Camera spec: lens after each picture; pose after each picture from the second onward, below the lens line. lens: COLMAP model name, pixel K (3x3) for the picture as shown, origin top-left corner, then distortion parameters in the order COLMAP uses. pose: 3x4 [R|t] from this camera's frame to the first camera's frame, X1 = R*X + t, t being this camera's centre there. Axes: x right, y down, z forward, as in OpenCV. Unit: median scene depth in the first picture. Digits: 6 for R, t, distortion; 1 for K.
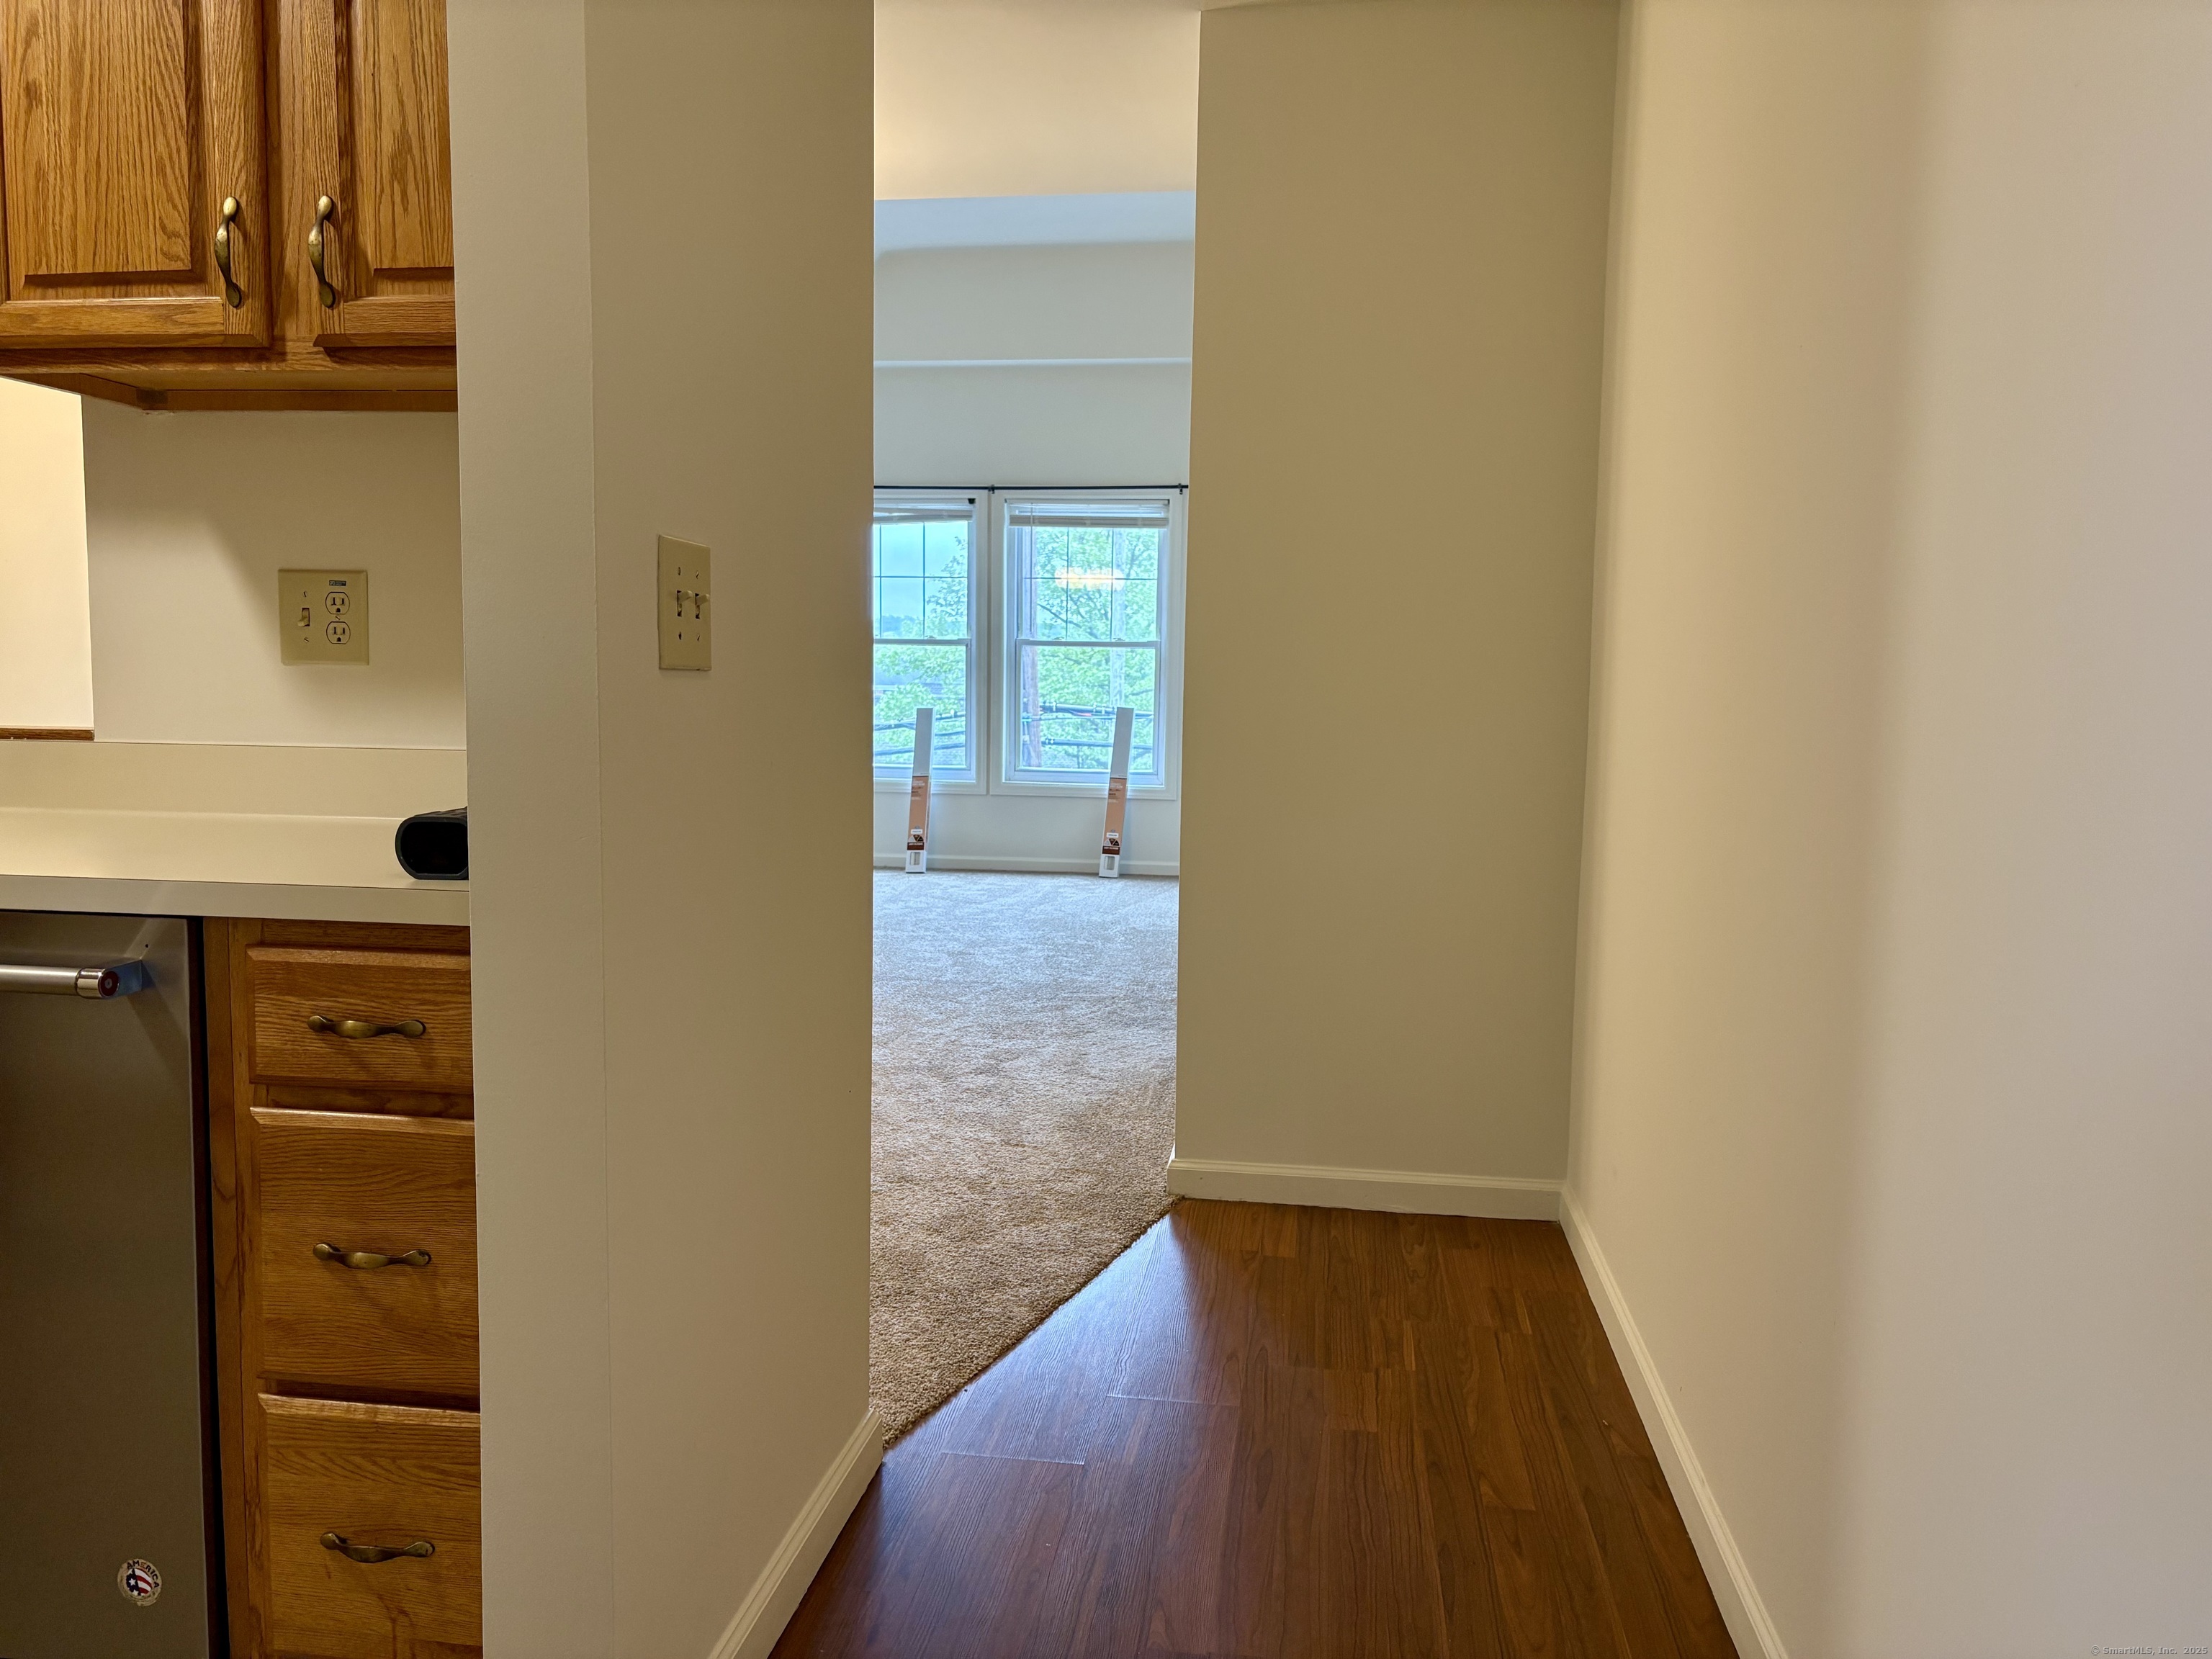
lens RADIAL K [[1667.8, 0, 1091.9], [0, 1667.8, 845.7], [0, 0, 1]] dist [0.097262, -0.111425]
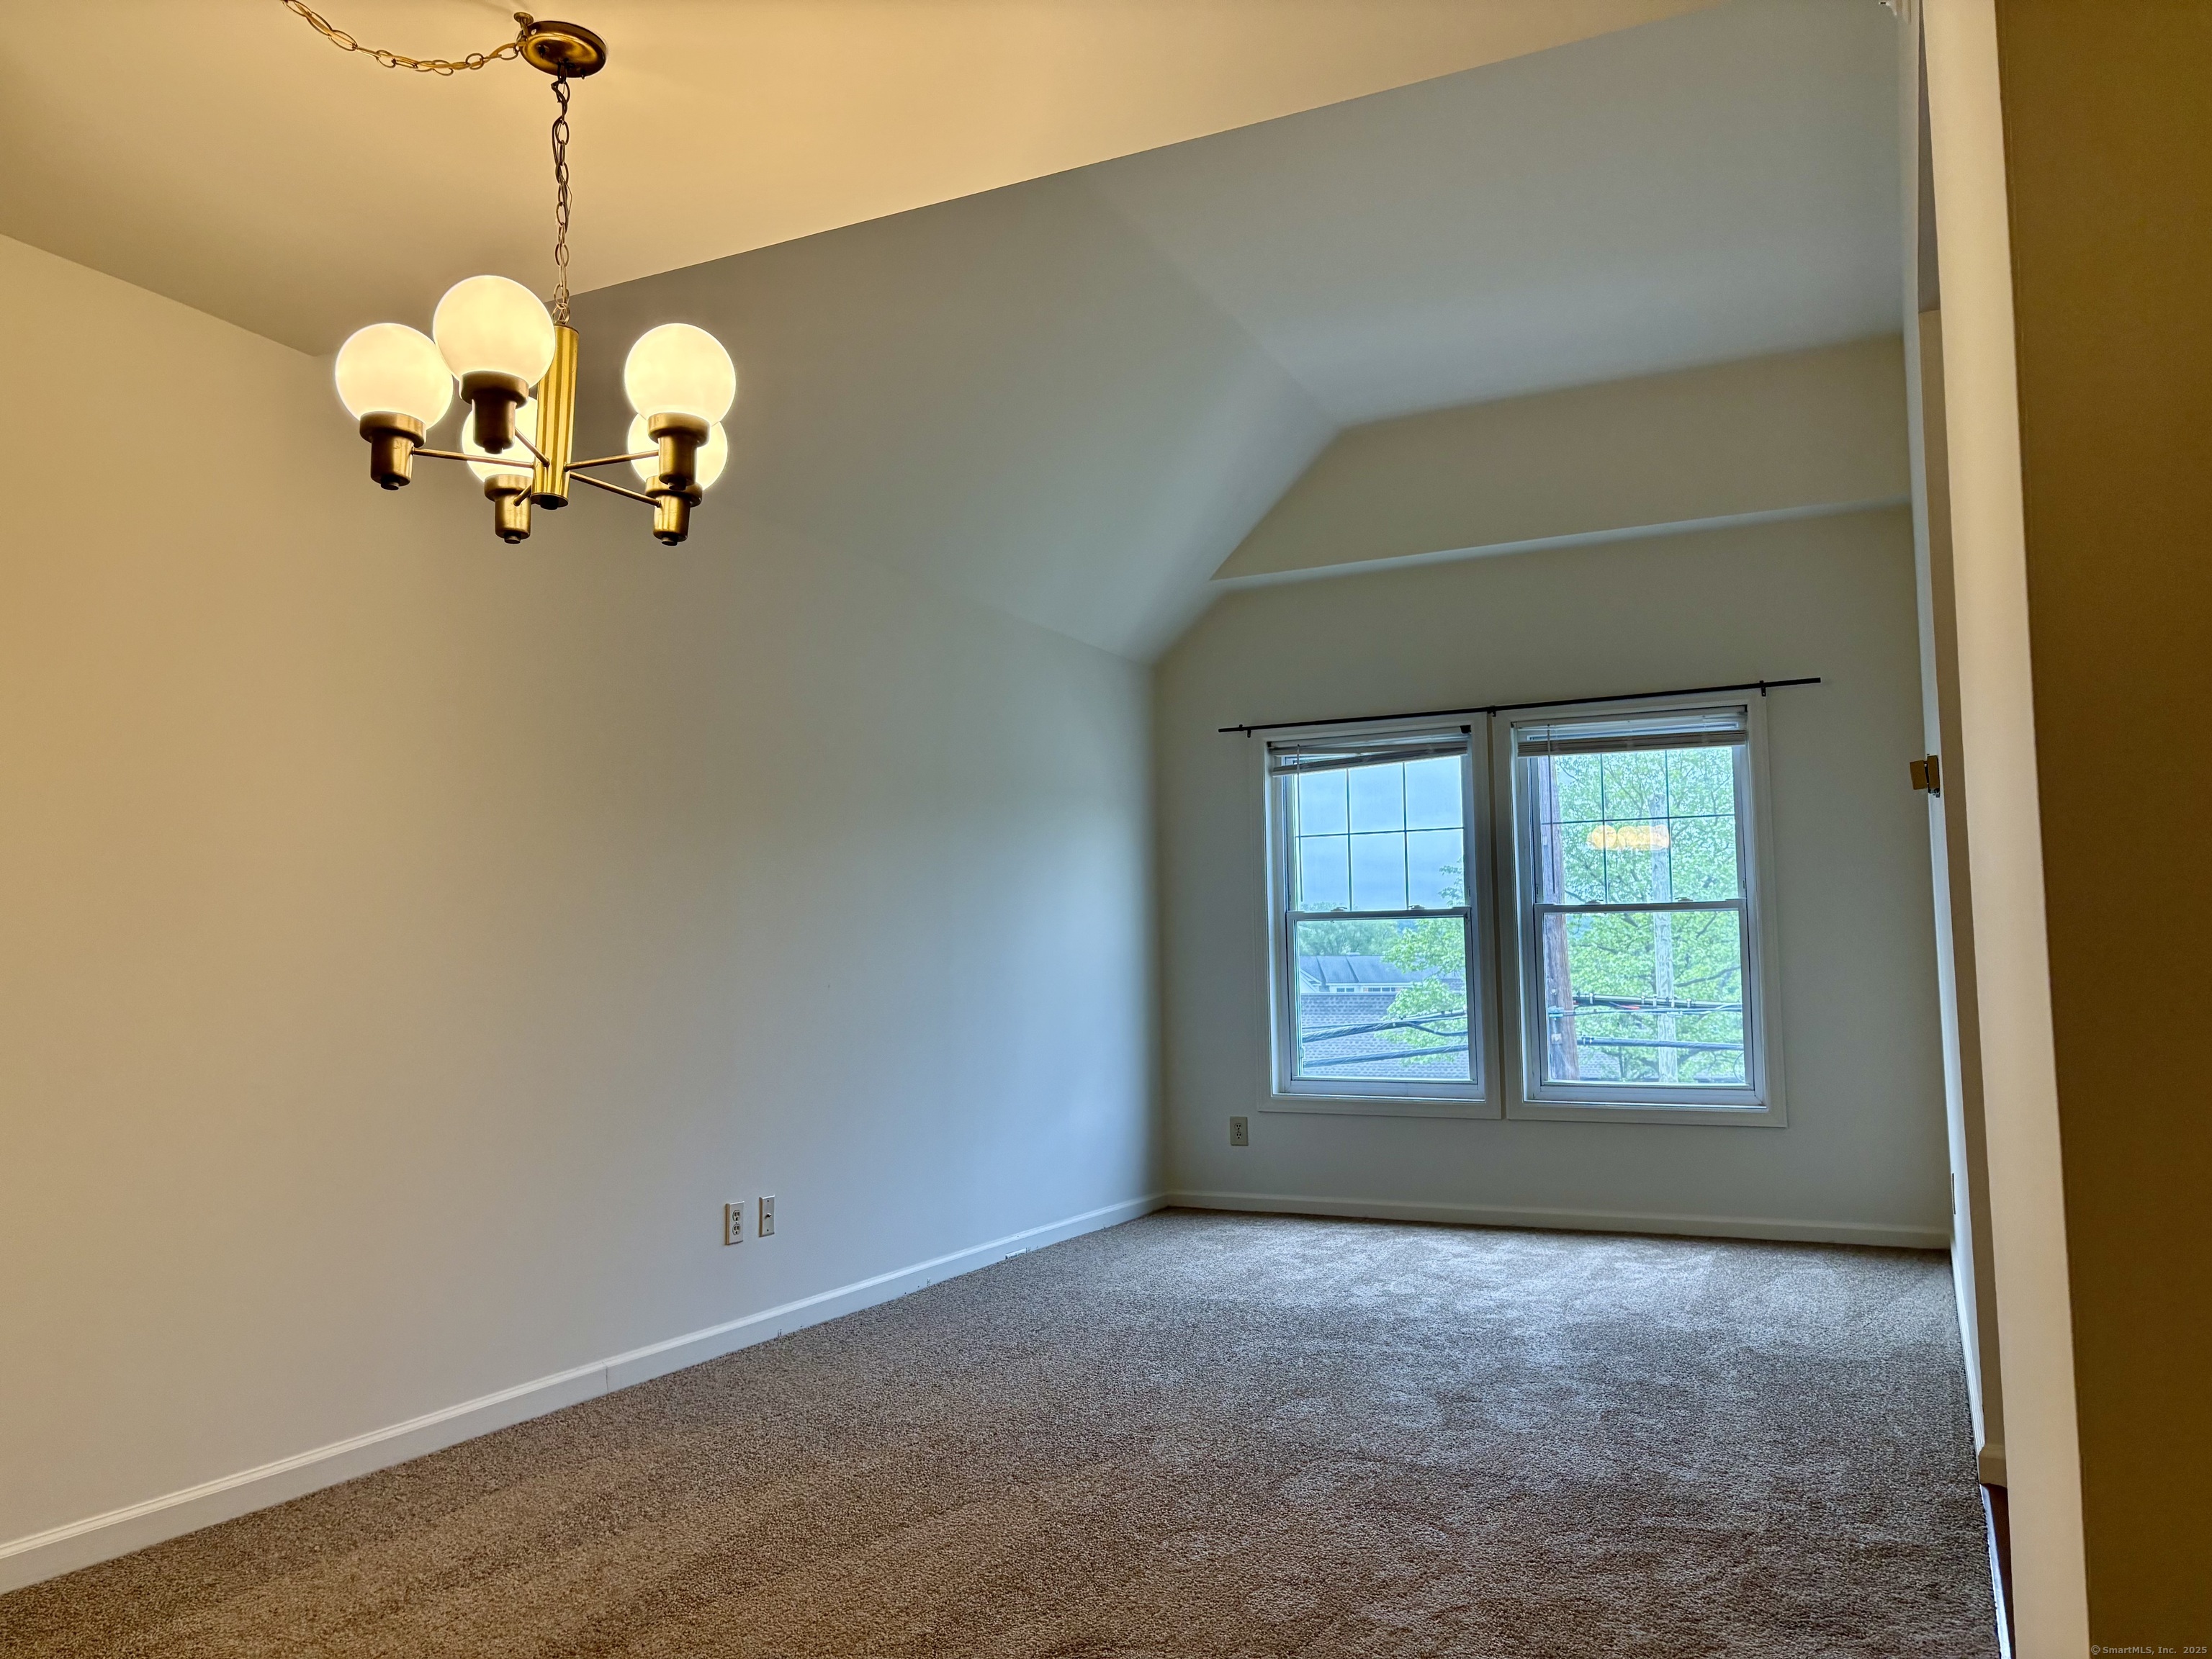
lens RADIAL K [[1689.7, 0, 1090.7], [0, 1689.7, 852.8], [0, 0, 1]] dist [0.044533, -0.040742]
pose [[0.952928, -0.051861, -0.298727, -0.007167], [-0.000583, 0.984948, -0.172852, -0.017204], [0.303195, 0.164890, 0.938554, 0.235688]]
